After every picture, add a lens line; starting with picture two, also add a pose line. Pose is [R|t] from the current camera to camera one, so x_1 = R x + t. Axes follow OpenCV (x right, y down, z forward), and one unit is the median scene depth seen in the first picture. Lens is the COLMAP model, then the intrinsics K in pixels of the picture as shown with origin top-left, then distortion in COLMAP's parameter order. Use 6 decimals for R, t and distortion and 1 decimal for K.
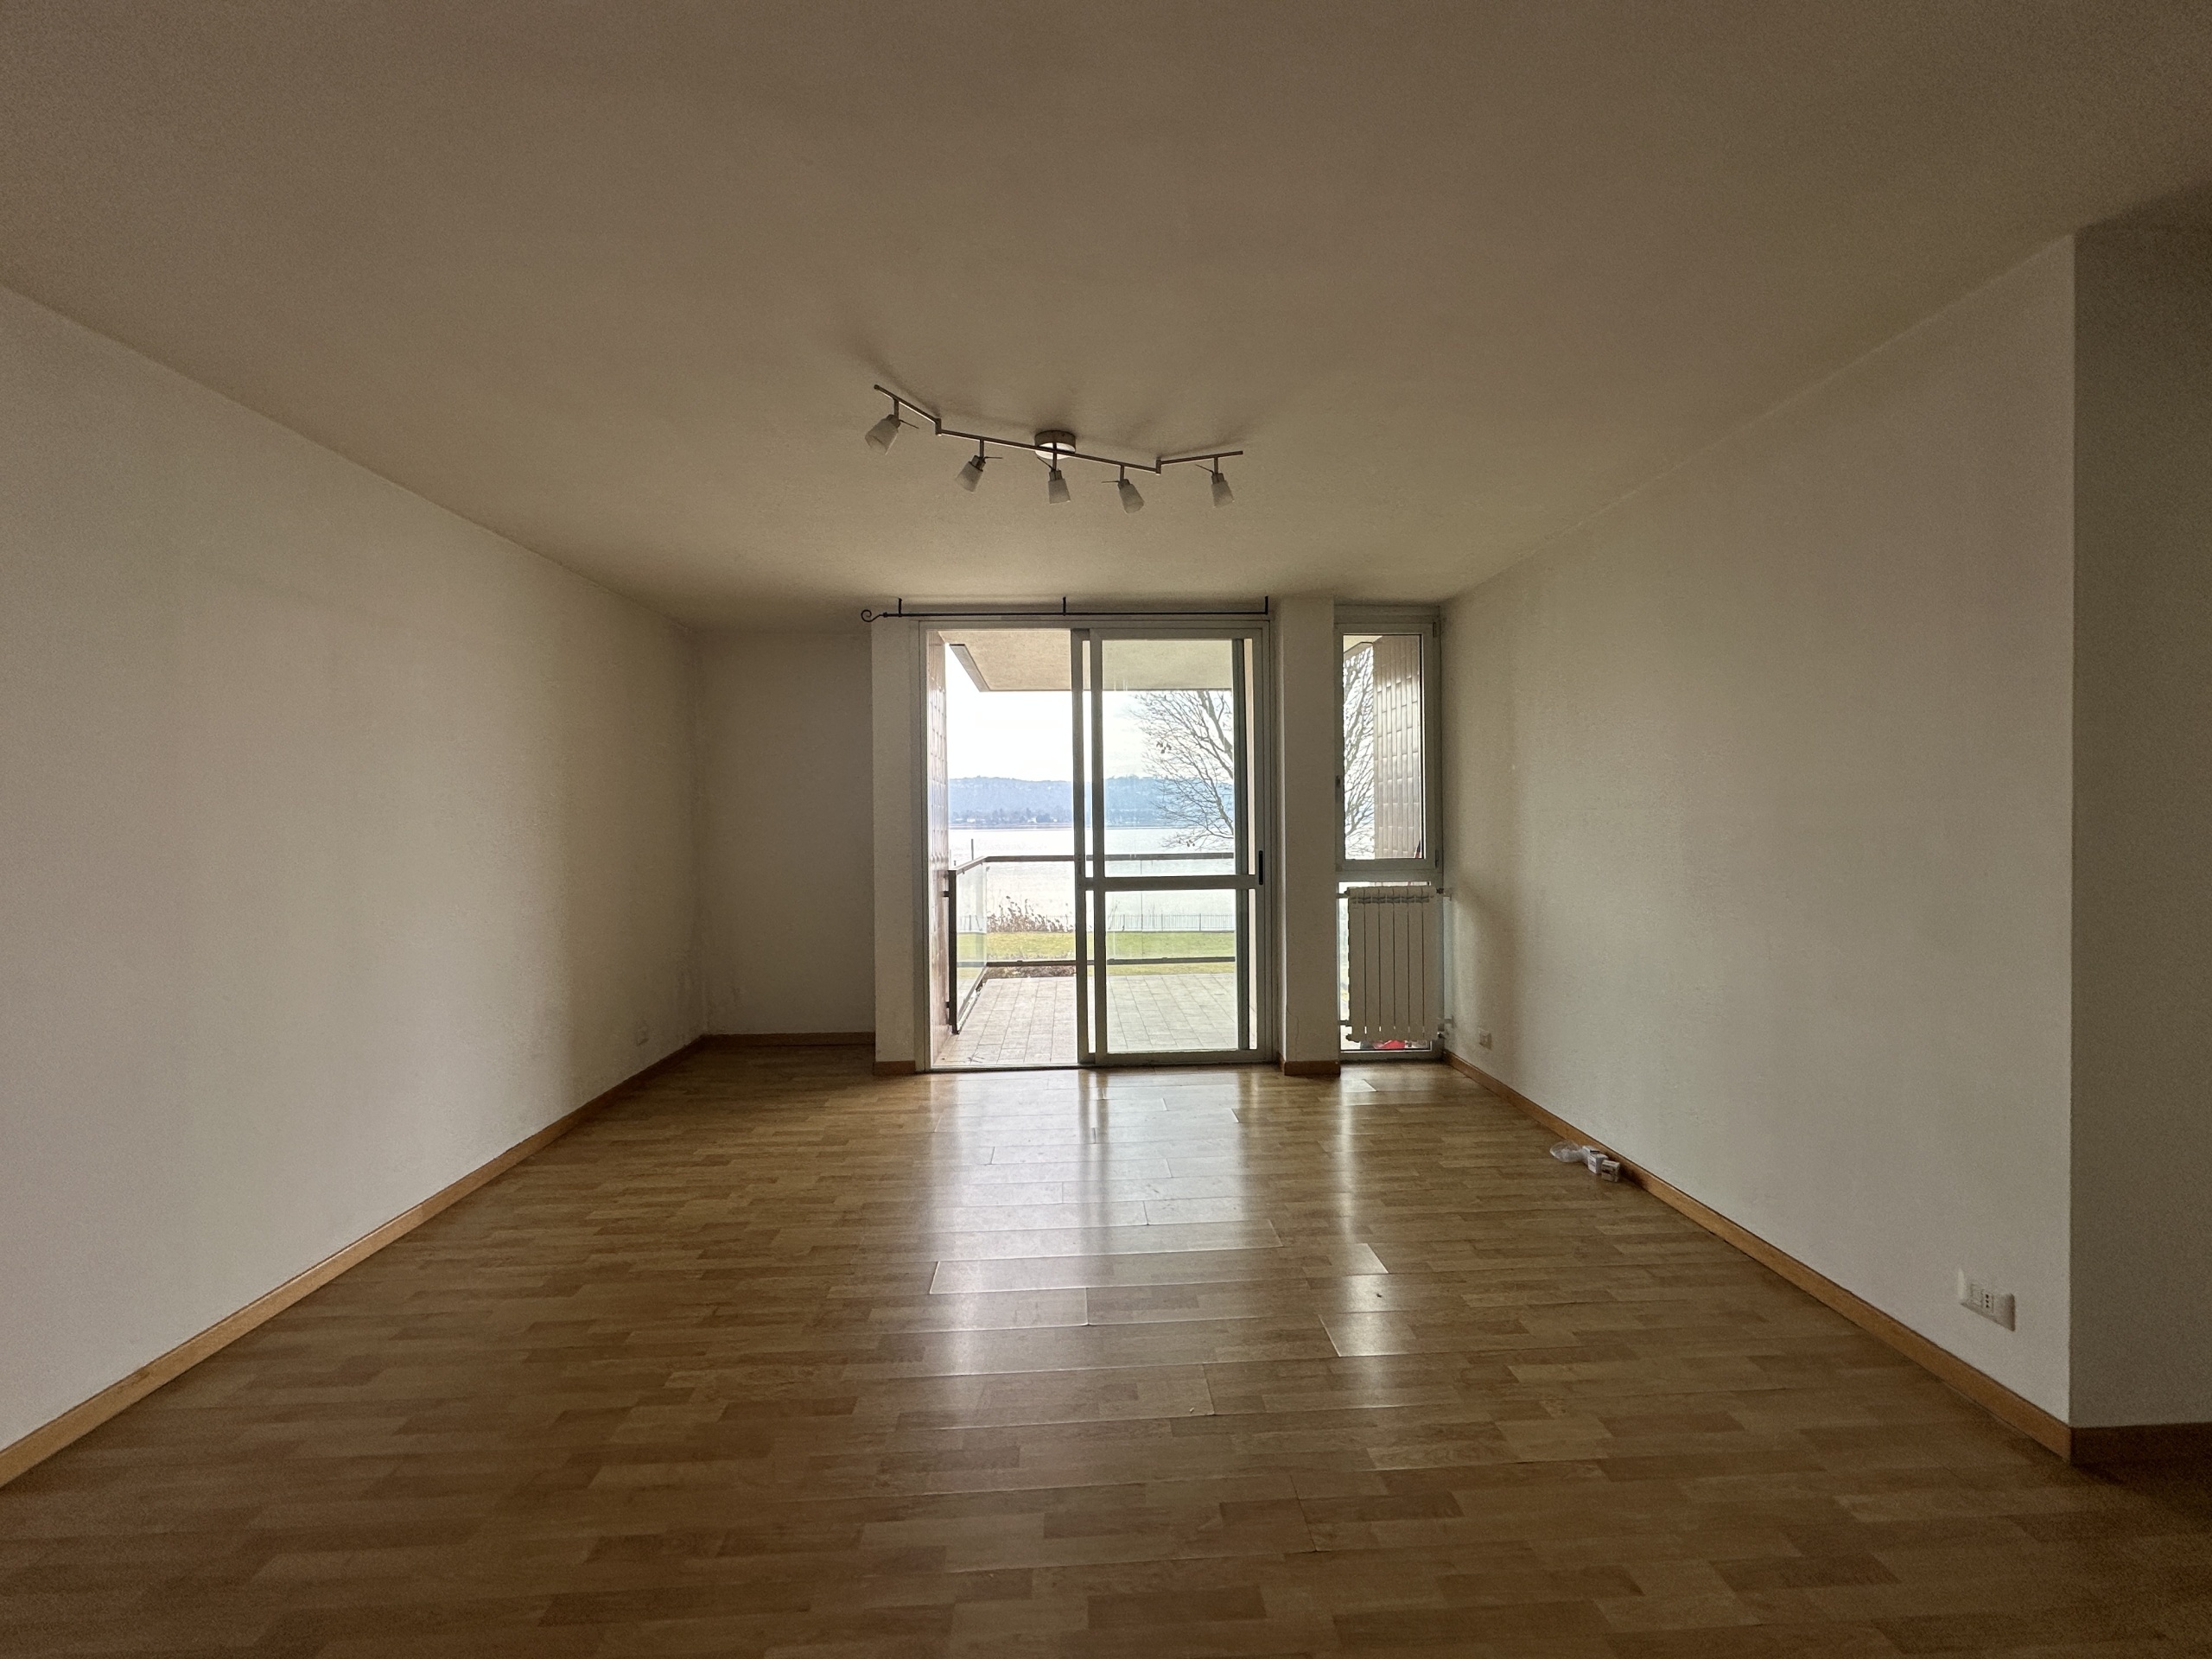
lens RADIAL K [[879.0, 0, 1106.0], [0, 879.0, 829.5], [0, 0, 1]] dist [-0.000904, -0.000083]
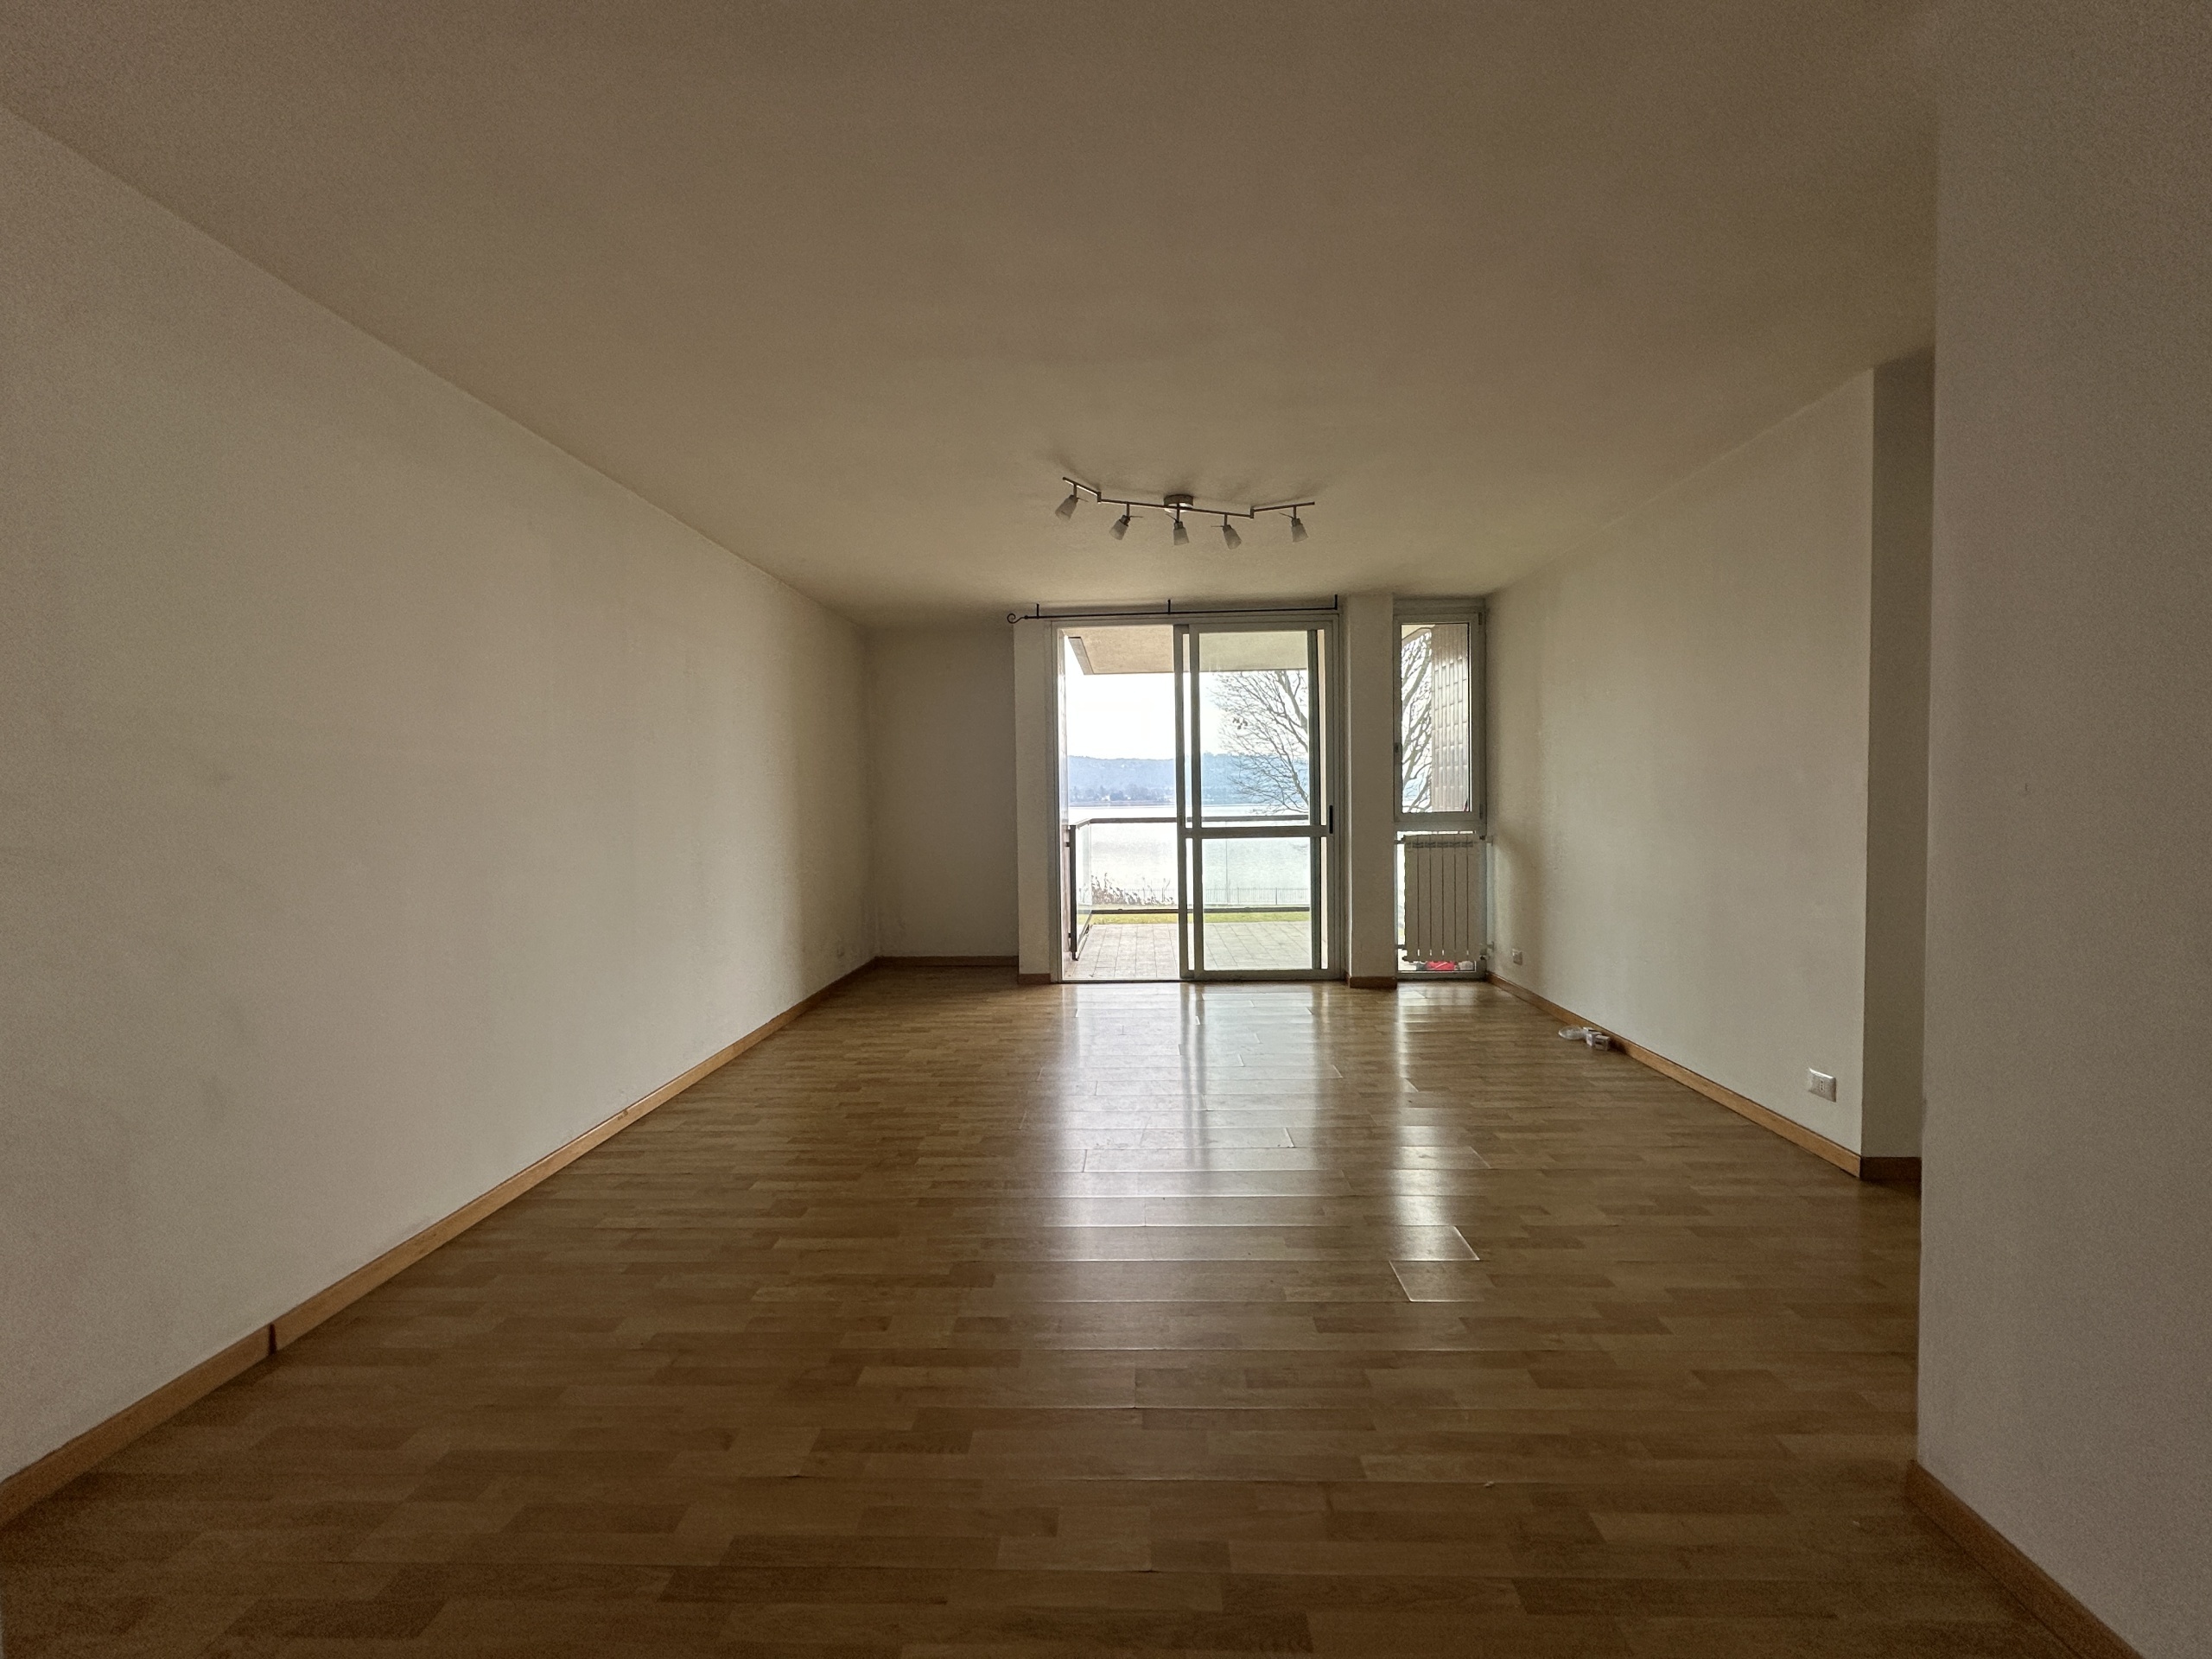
lens RADIAL K [[879.0, 0, 1106.0], [0, 879.0, 829.5], [0, 0, 1]] dist [-0.000904, -0.000083]
pose [[0.996464, -0.001936, -0.083999, -0.032165], [0.004059, 0.999676, 0.025117, 0.026390], [0.083923, -0.025369, 0.996149, -0.239774]]
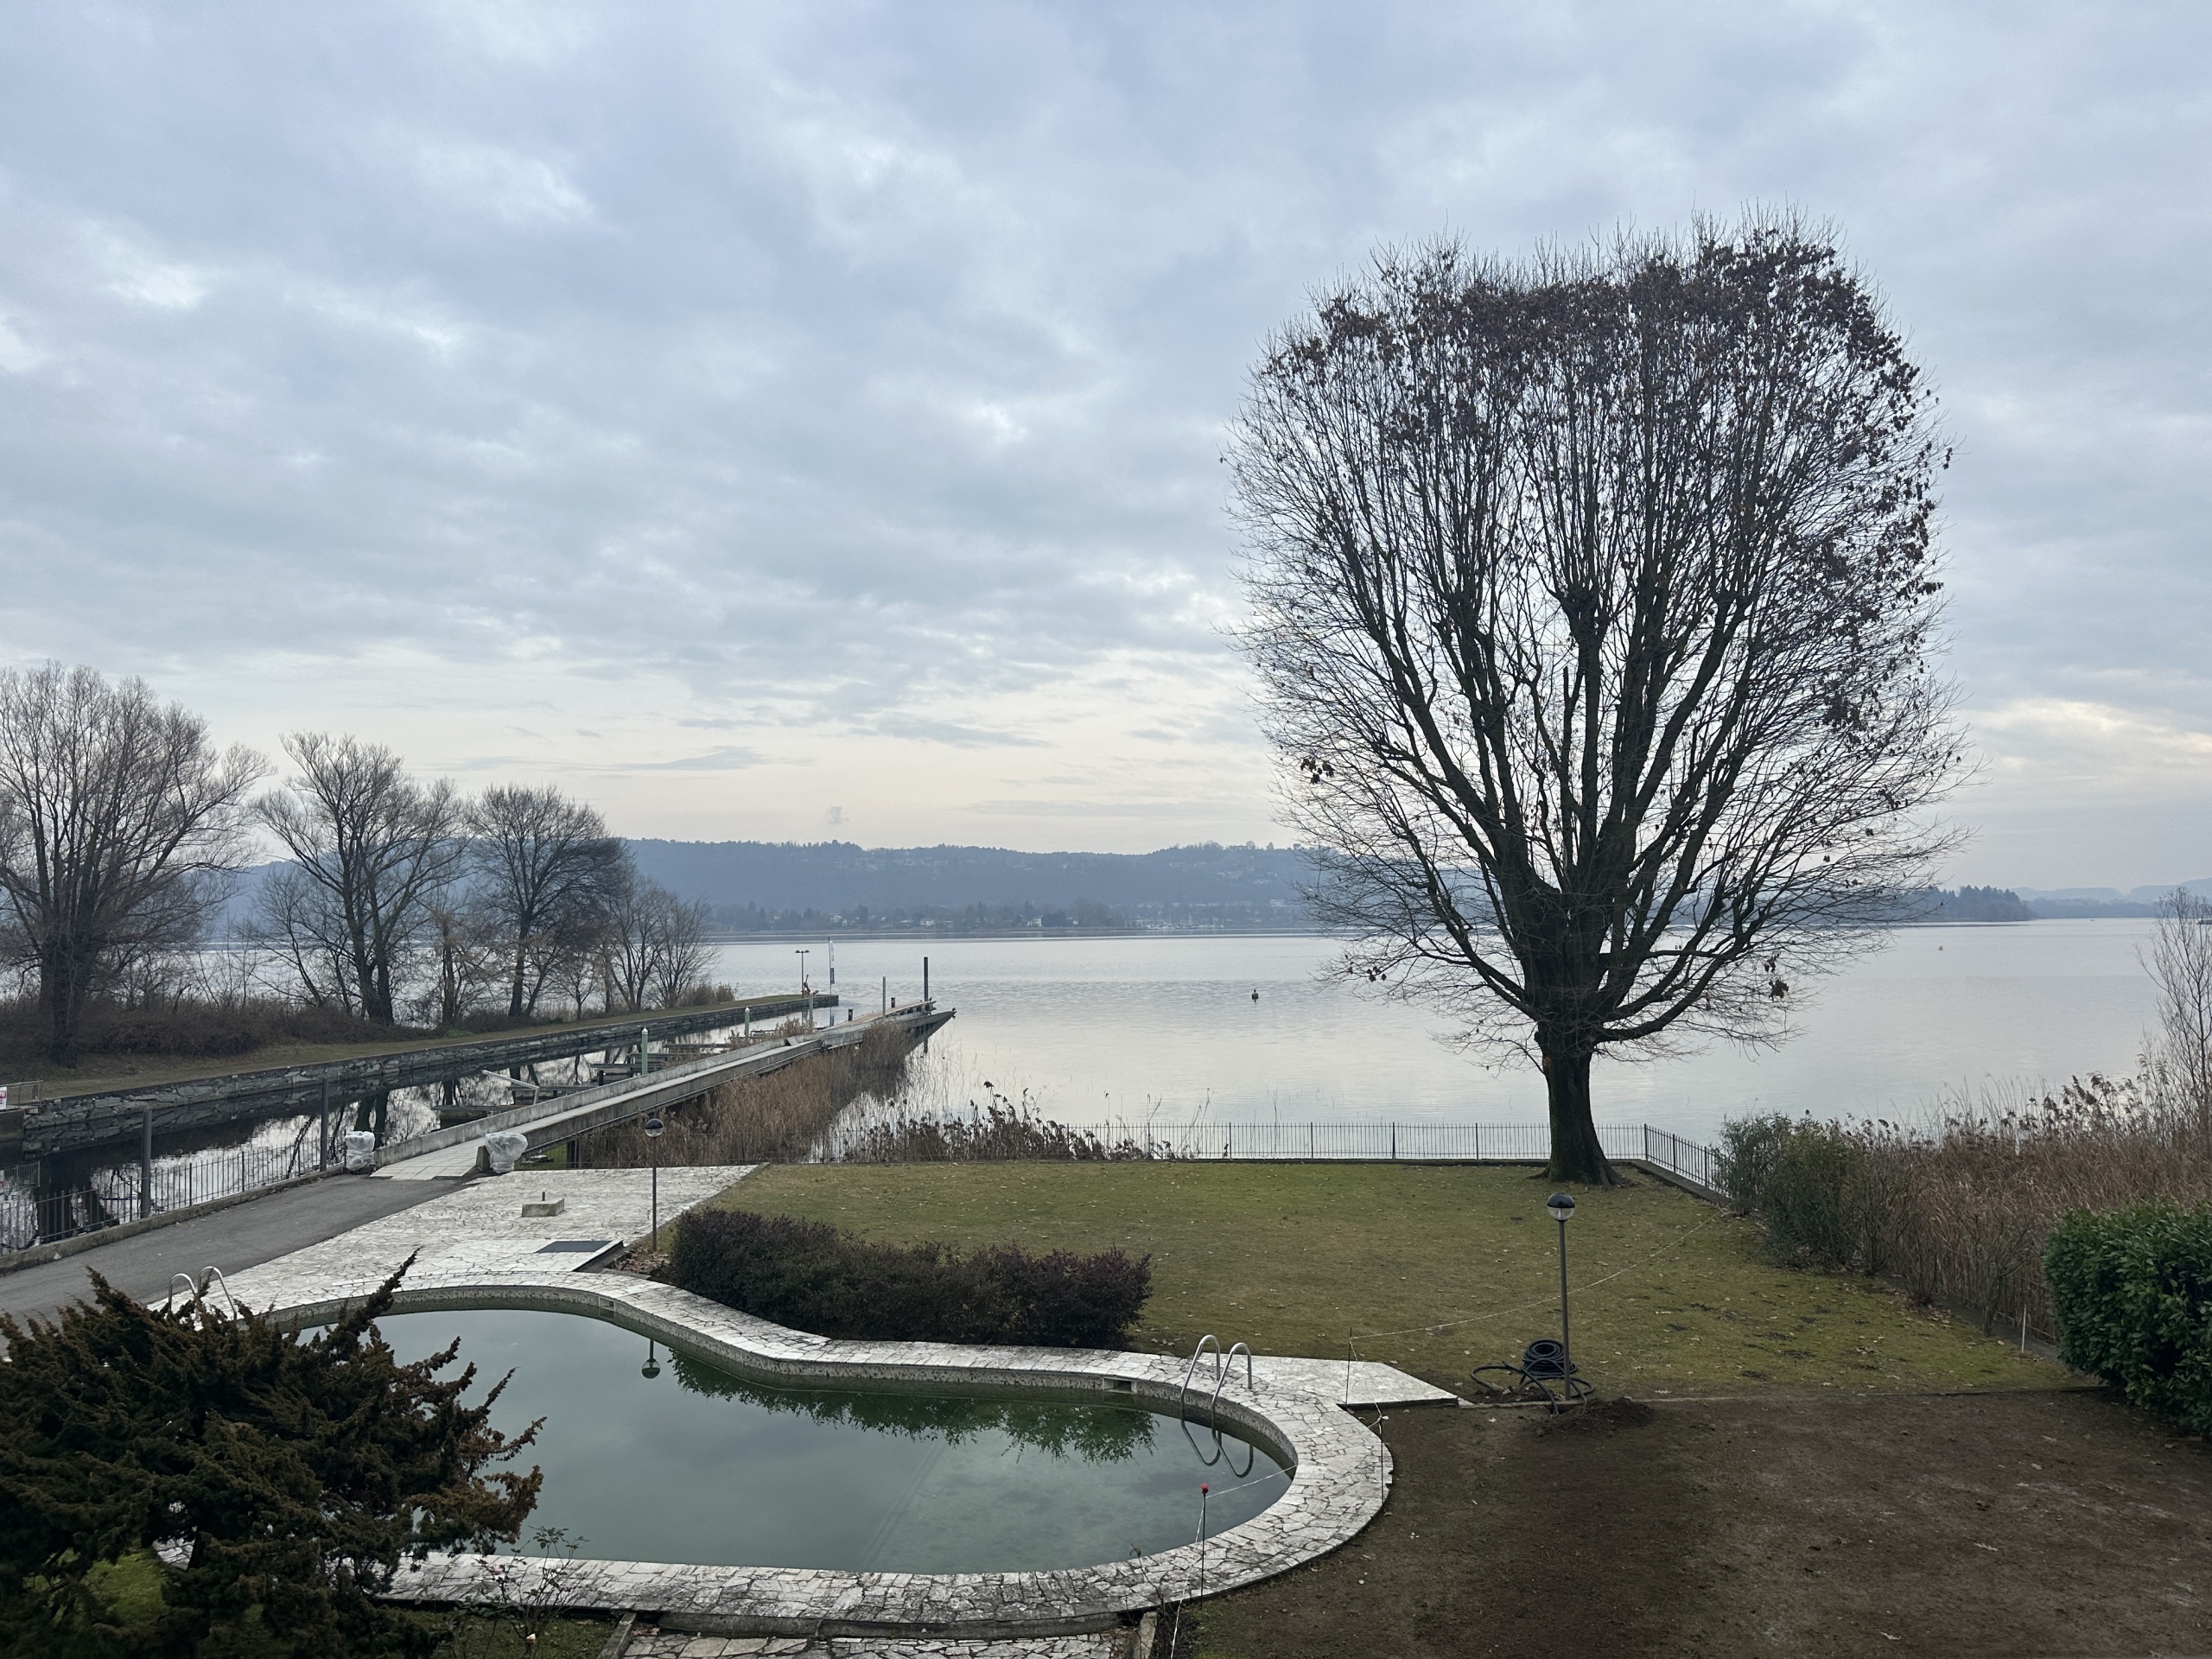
lens RADIAL K [[1558.9, 0, 1106.0], [0, 1558.9, 829.5], [0, 0, 1]] dist [0.003394, 0.000611]
pose [[0.999263, -0.000516, -0.038380, -0.145369], [-0.002181, 0.997531, -0.070193, -0.027369], [0.038322, 0.070225, 0.996795, 1.464182]]
